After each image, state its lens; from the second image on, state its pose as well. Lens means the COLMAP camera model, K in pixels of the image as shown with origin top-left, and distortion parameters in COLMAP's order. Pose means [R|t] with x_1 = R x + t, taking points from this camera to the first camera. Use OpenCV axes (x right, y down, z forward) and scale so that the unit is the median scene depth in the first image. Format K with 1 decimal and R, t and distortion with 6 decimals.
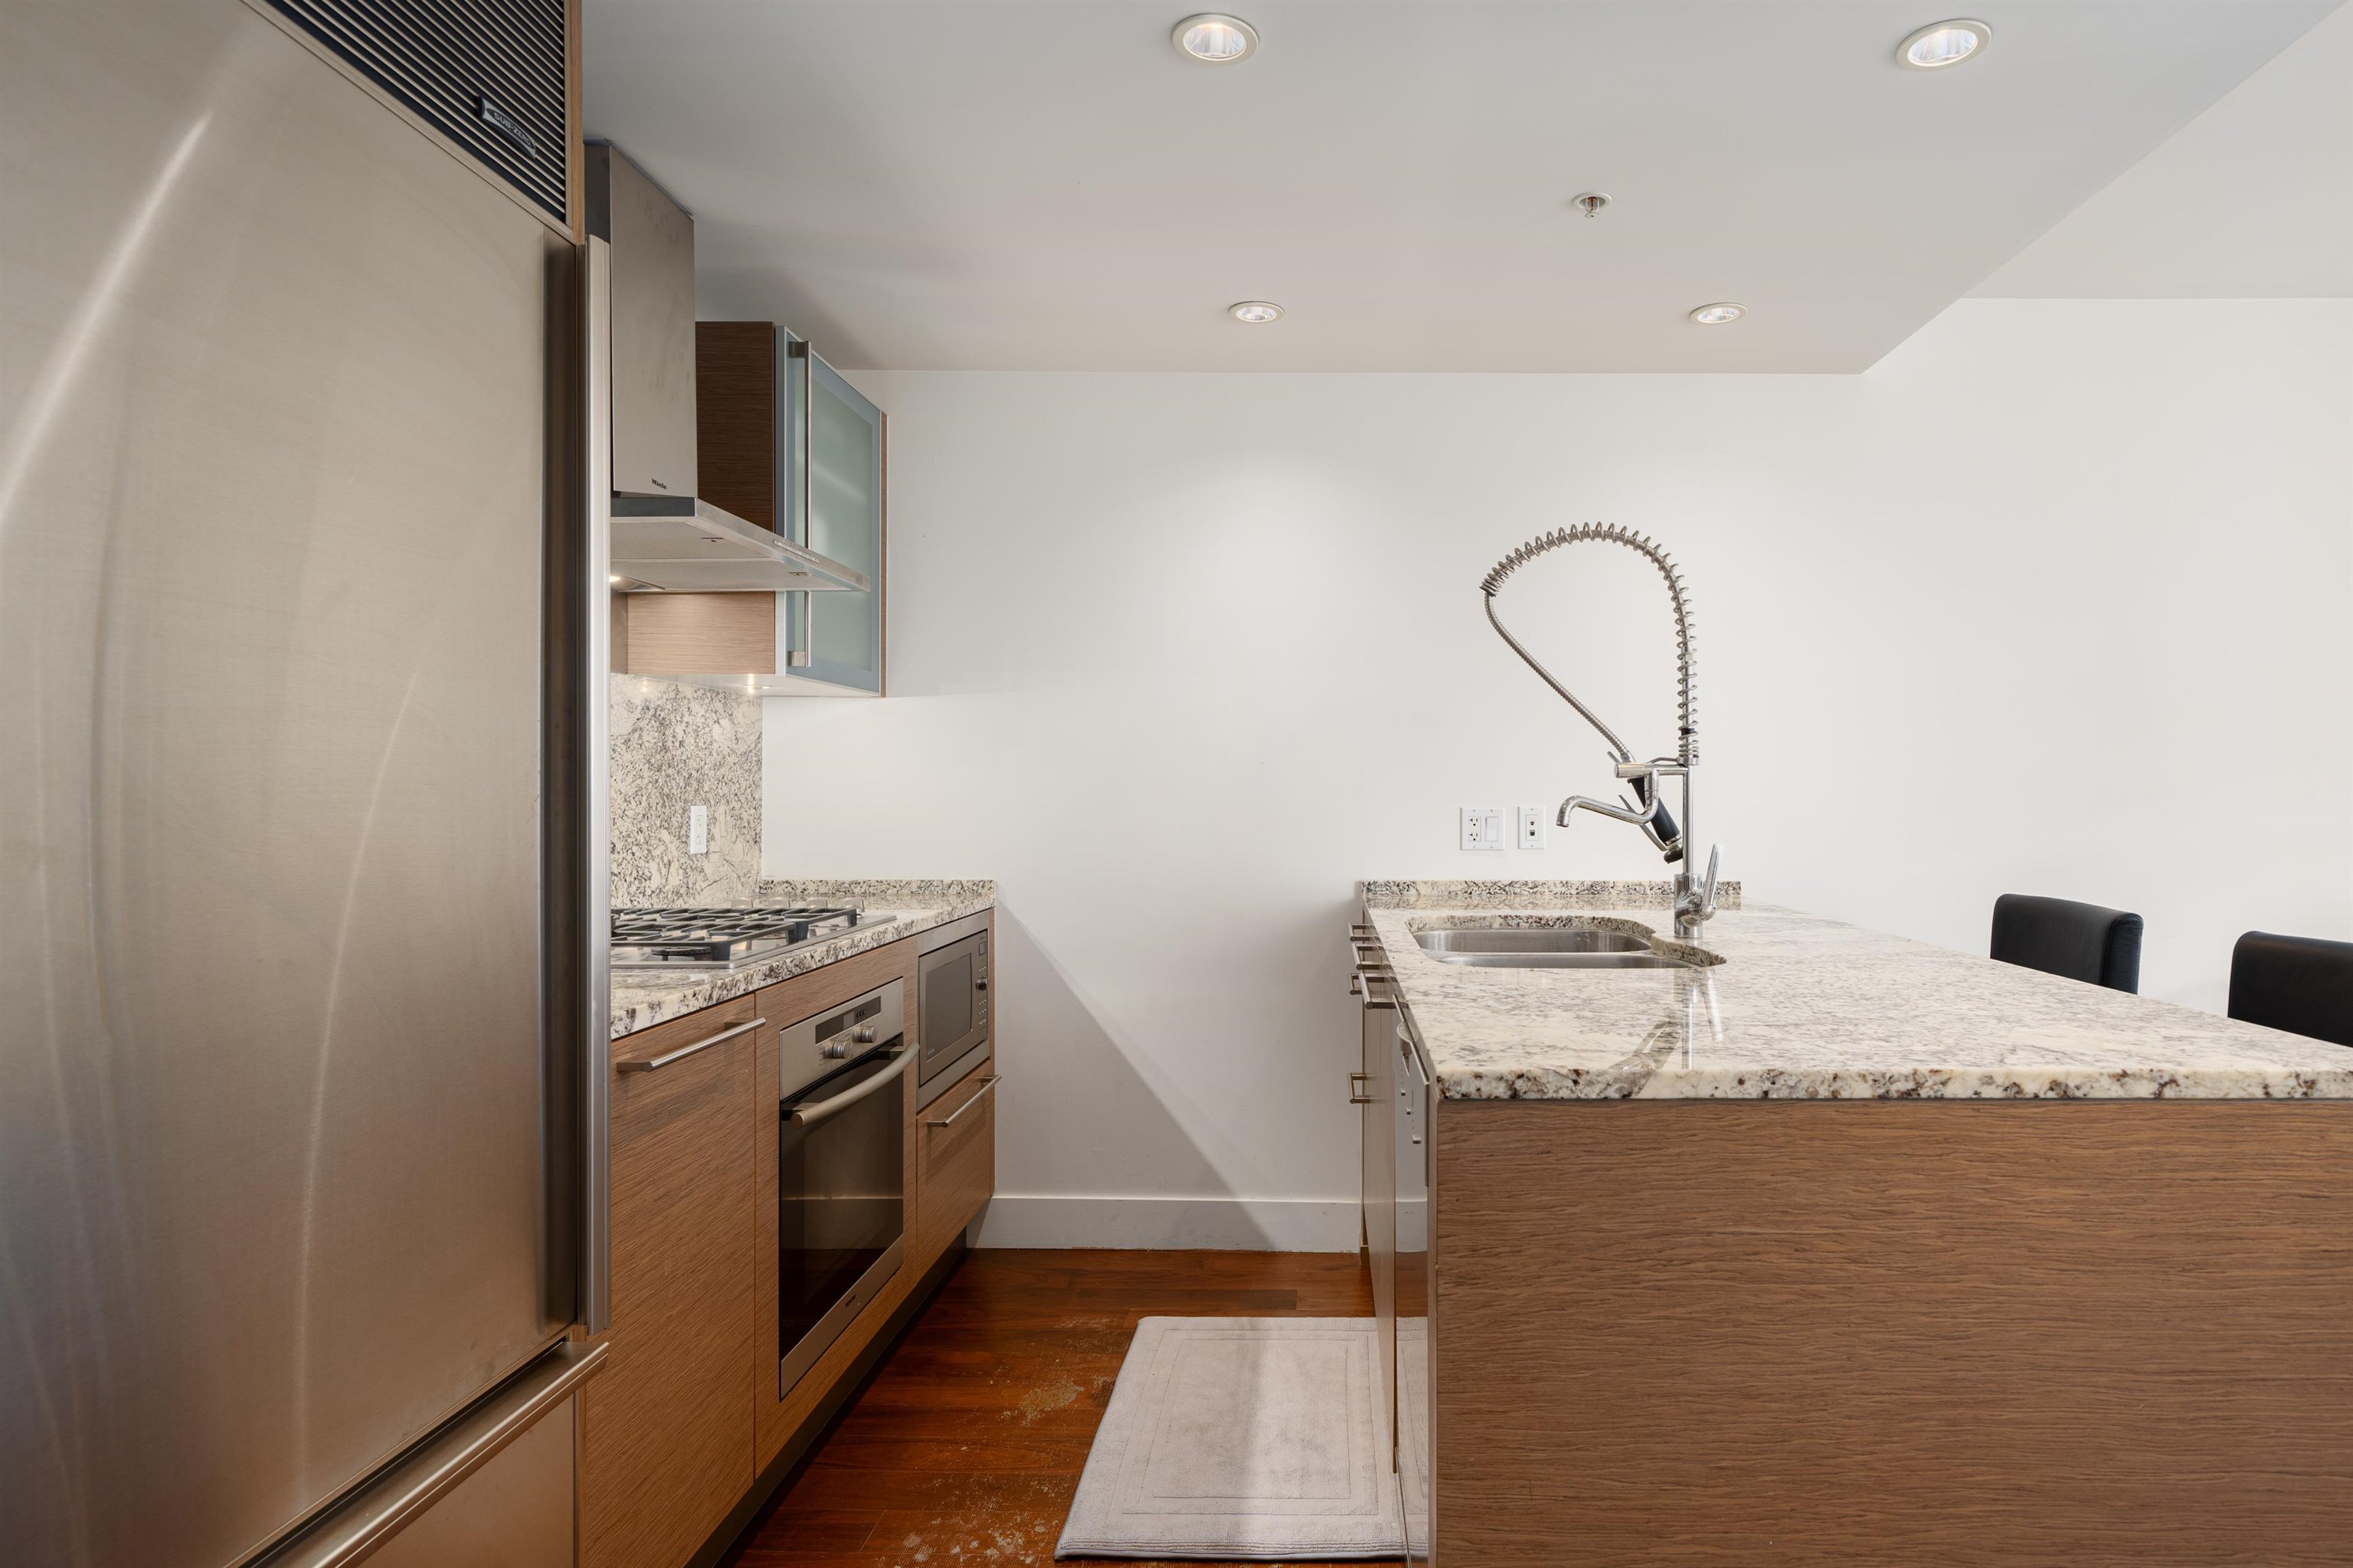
lens RADIAL K [[1262.2, 0, 1361.7], [0, 1262.2, 795.0], [0, 0, 1]] dist [0.000598, 0.000514]
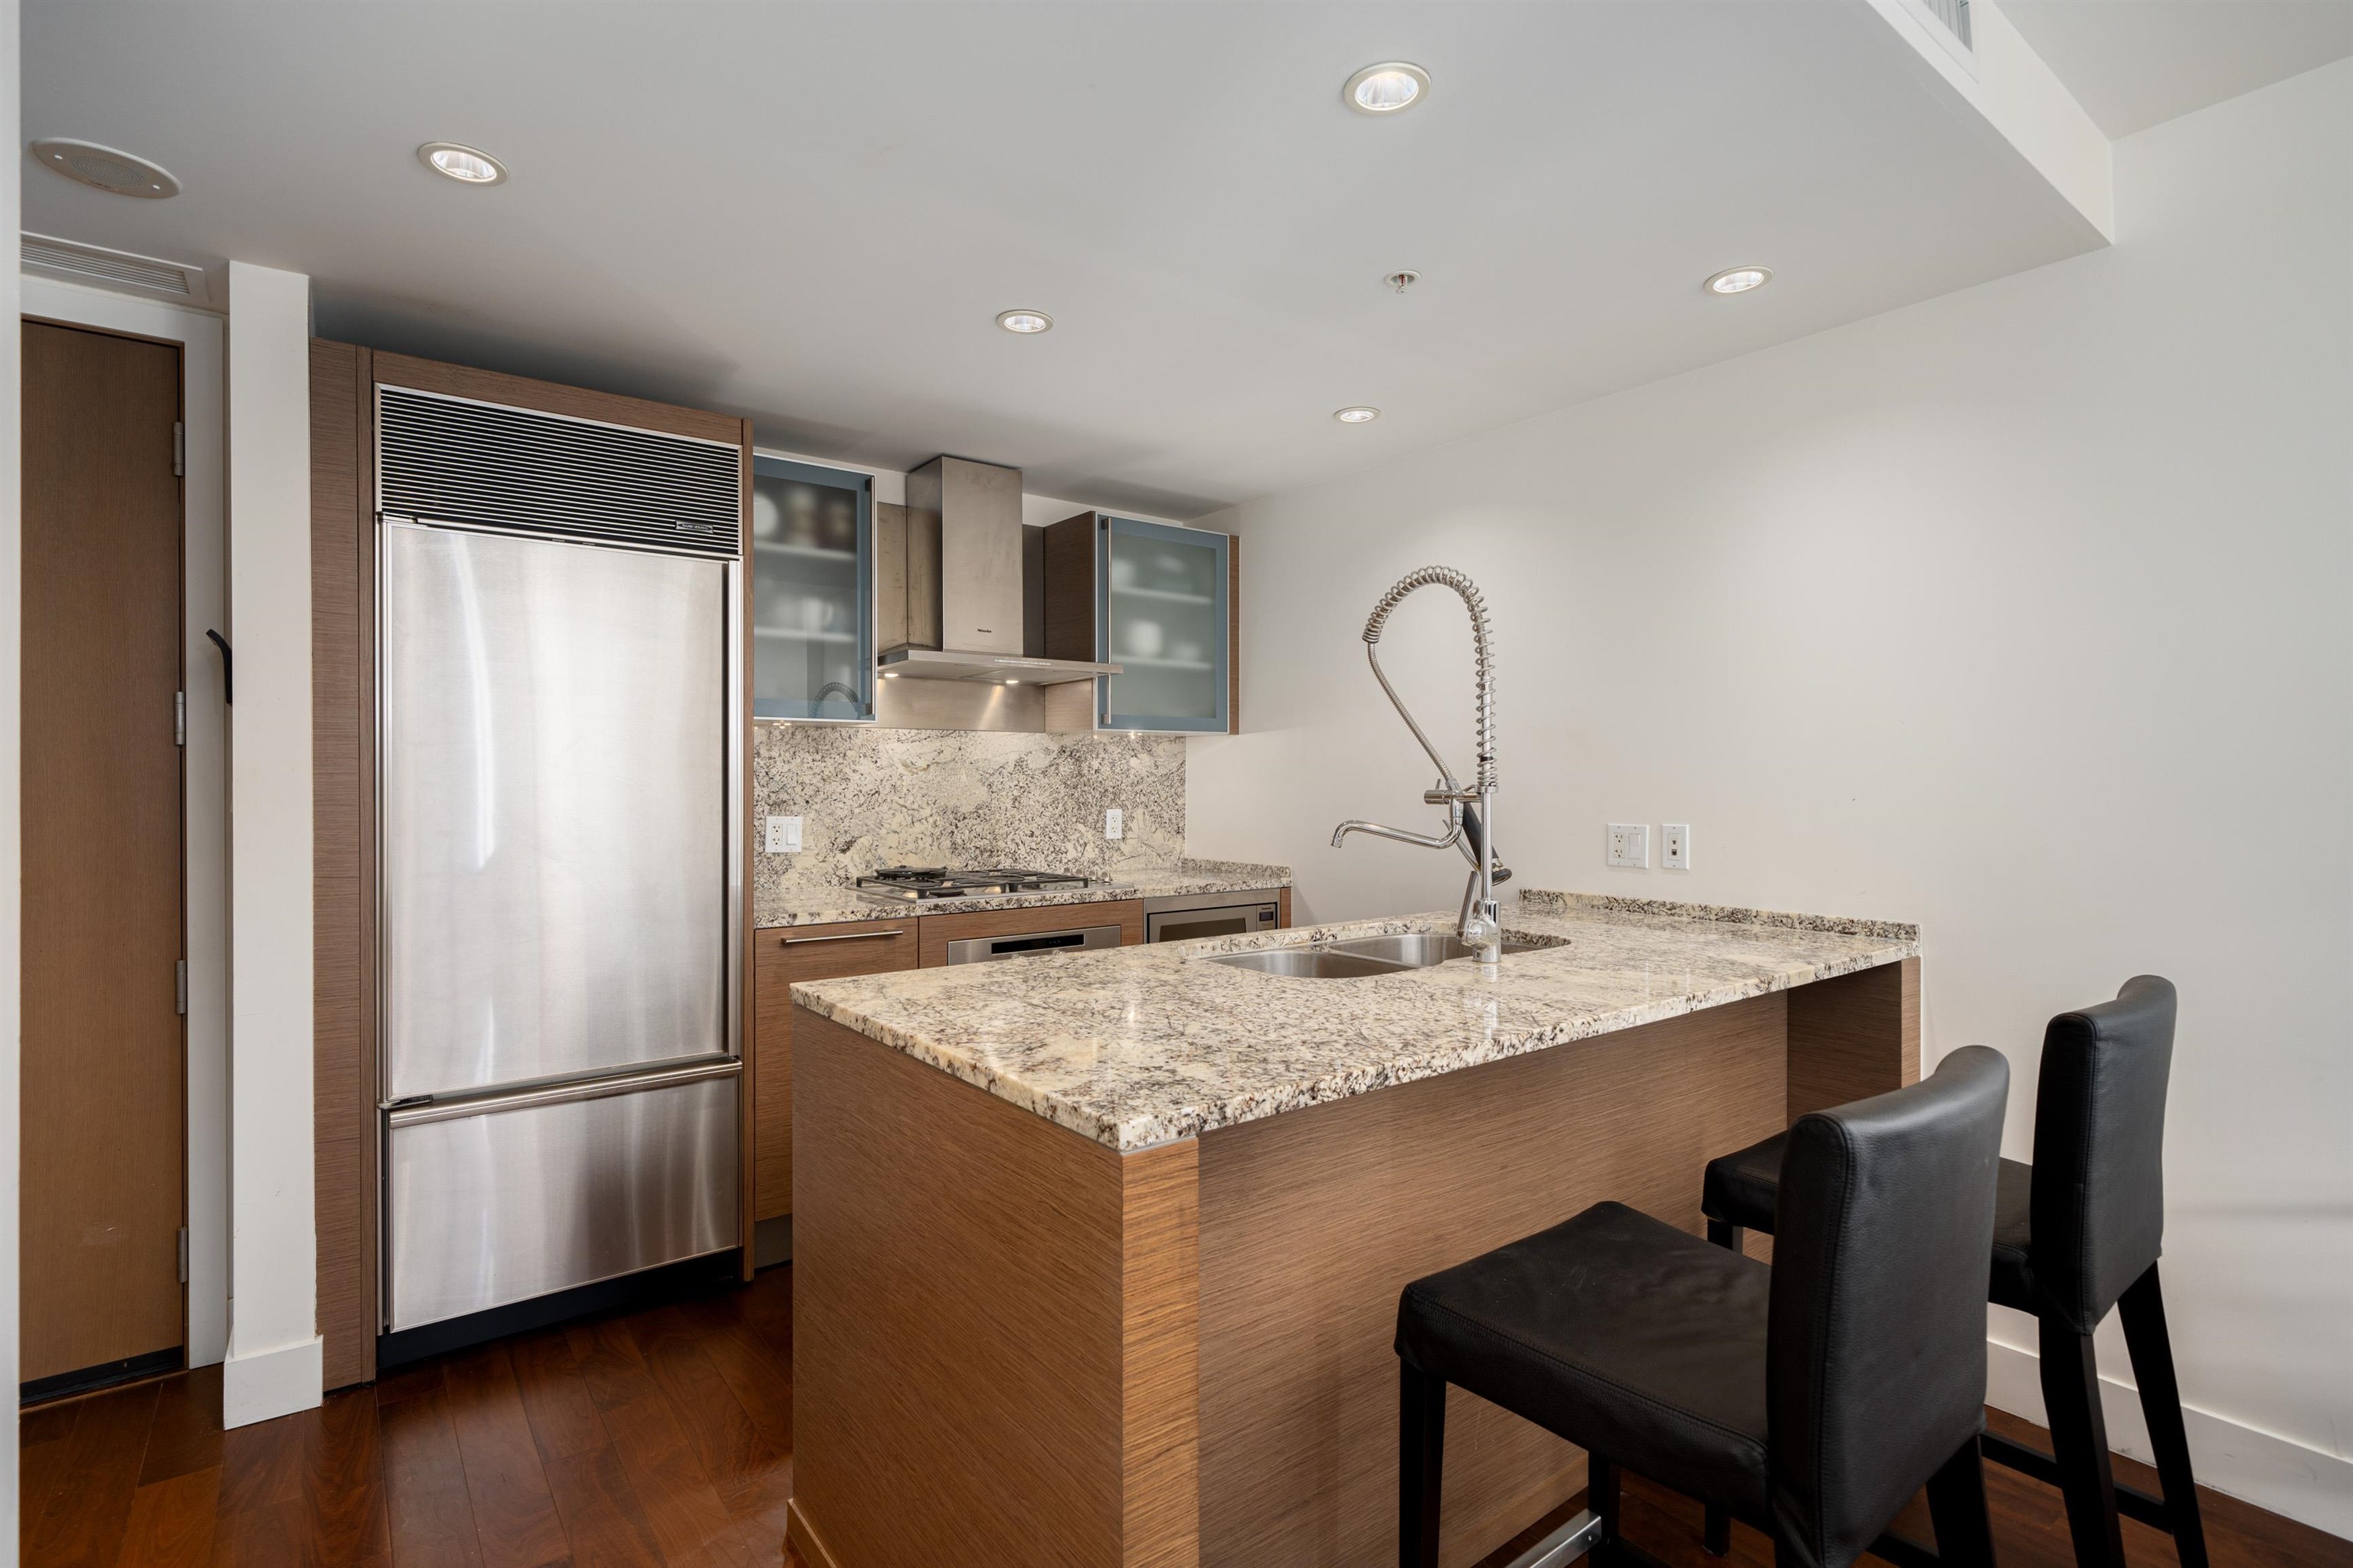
lens RADIAL K [[1141.4, 0, 1174.9], [0, 1141.4, 781.9], [0, 0, 1]] dist [0.000545, -0.000155]
pose [[0.589304, -0.000061, -0.807911, 0.749947], [-0.000480, 1.000000, -0.000426, -0.027616], [0.807911, 0.000639, 0.589304, 0.226716]]
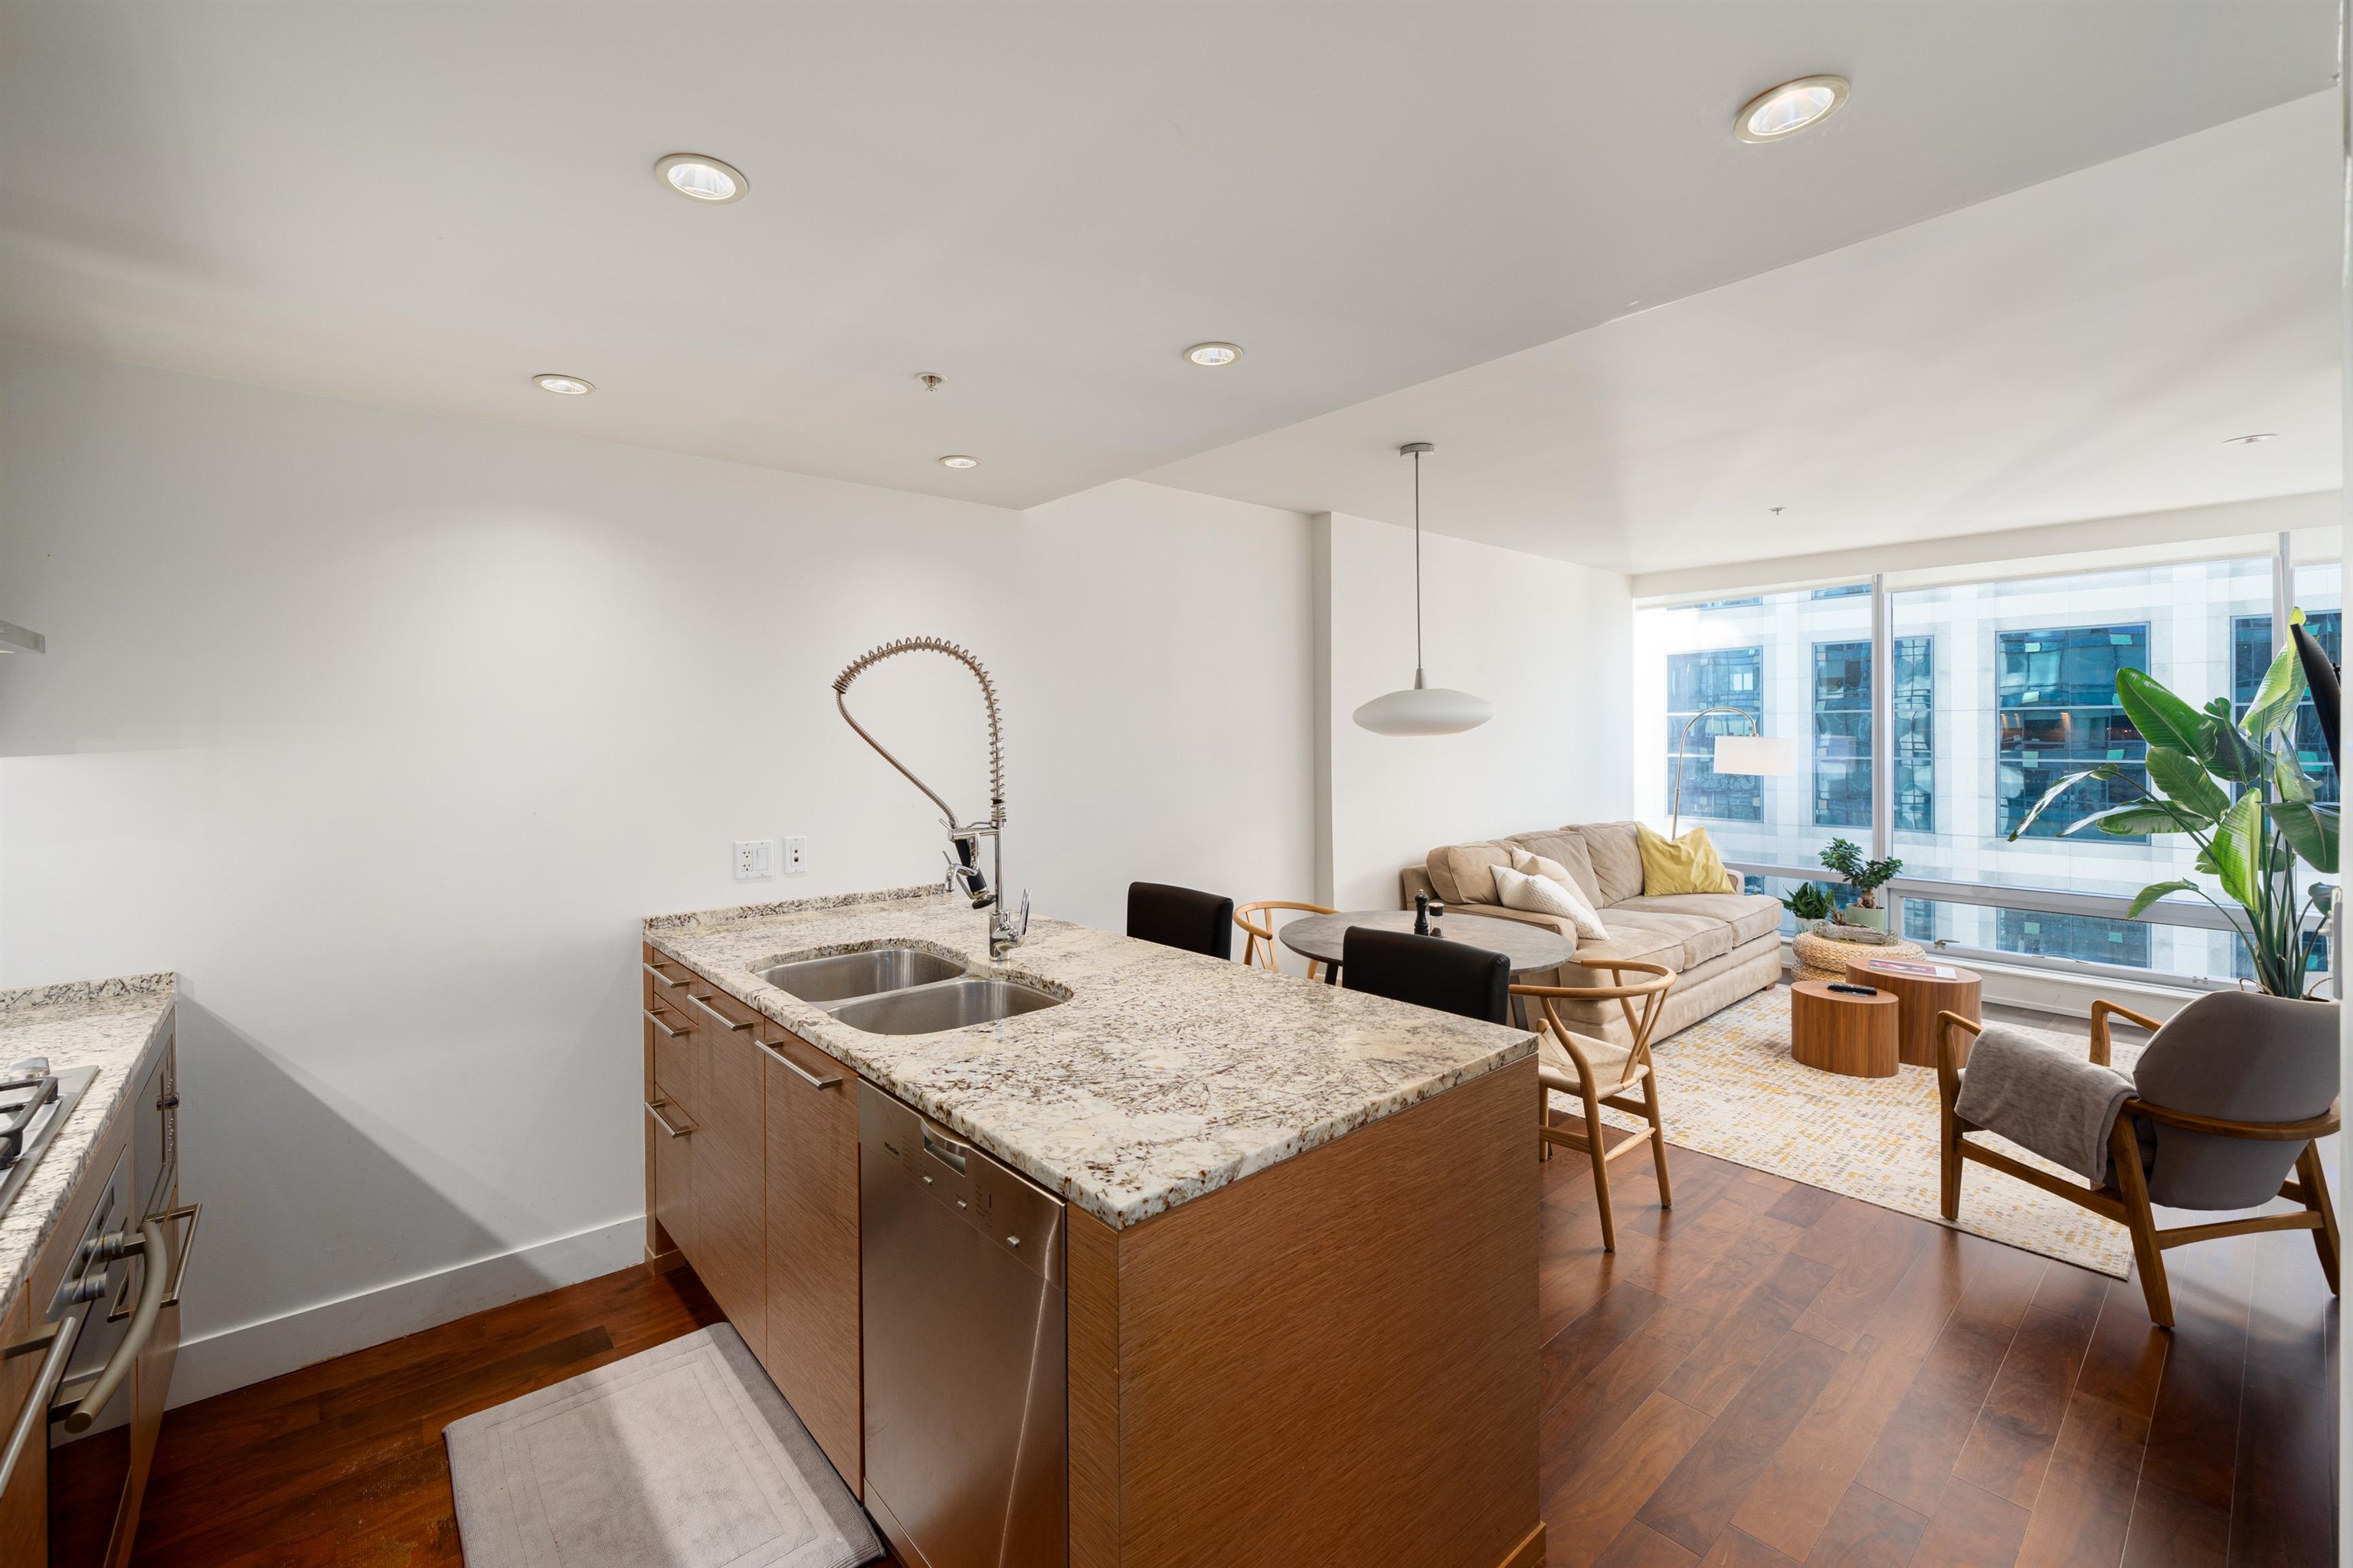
lens RADIAL K [[947.5, 0, 1108.5], [0, 947.5, 740.3], [0, 0, 1]] dist [-0.003741, 0.000519]
pose [[0.789443, -0.006266, 0.613792, -0.221472], [0.007691, 0.999970, 0.000315, -0.099027], [-0.613775, 0.004472, 0.789468, 0.138065]]
